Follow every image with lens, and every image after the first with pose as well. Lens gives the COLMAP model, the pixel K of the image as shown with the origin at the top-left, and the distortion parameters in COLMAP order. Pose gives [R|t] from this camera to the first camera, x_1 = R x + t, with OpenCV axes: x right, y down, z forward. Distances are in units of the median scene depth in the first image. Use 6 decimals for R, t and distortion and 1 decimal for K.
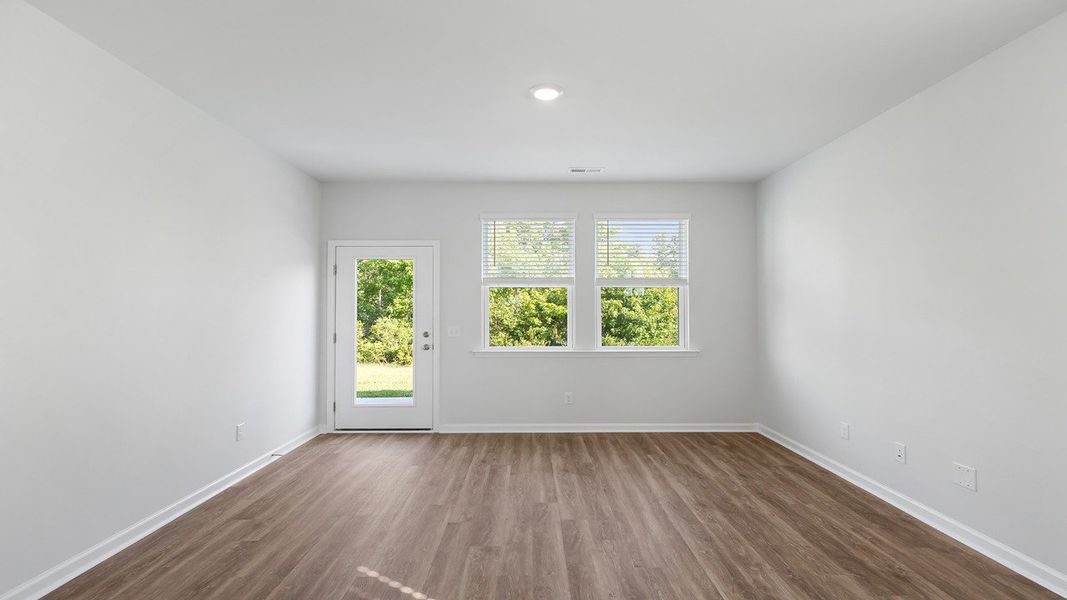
lens RADIAL K [[502.2, 0, 533.5], [0, 502.2, 300.0], [0, 0, 1]] dist [-0.047774, -0.000173]
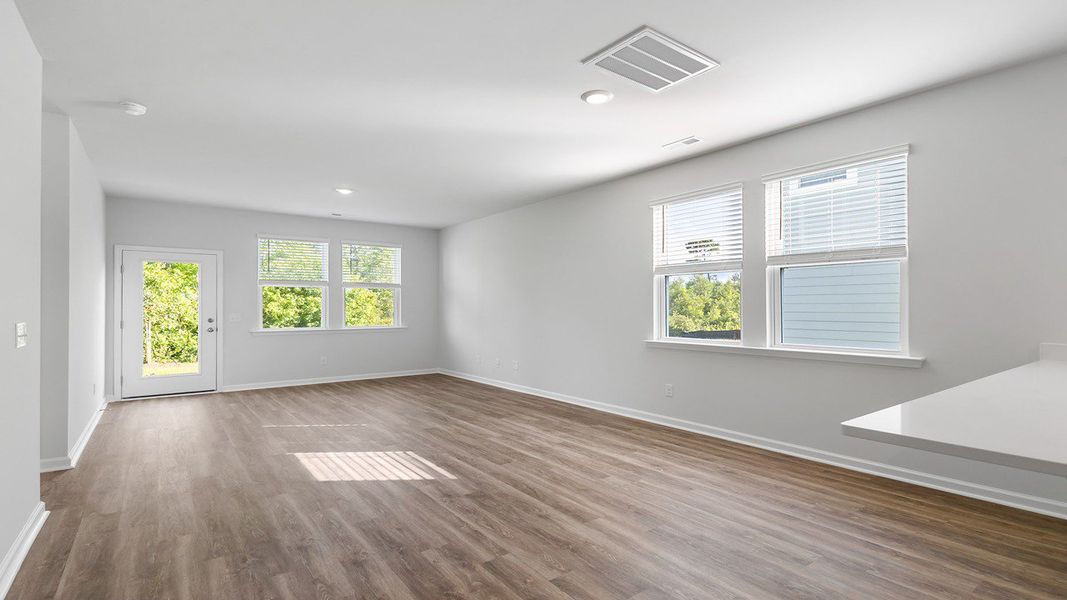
lens RADIAL K [[497.2, 0, 533.5], [0, 497.2, 300.0], [0, 0, 1]] dist [0.009618, -0.000077]
pose [[0.815385, 0.009744, 0.578837, -0.284991], [-0.012293, 0.999924, 0.000483, 0.002853], [-0.578788, -0.007509, 0.815443, -0.597848]]
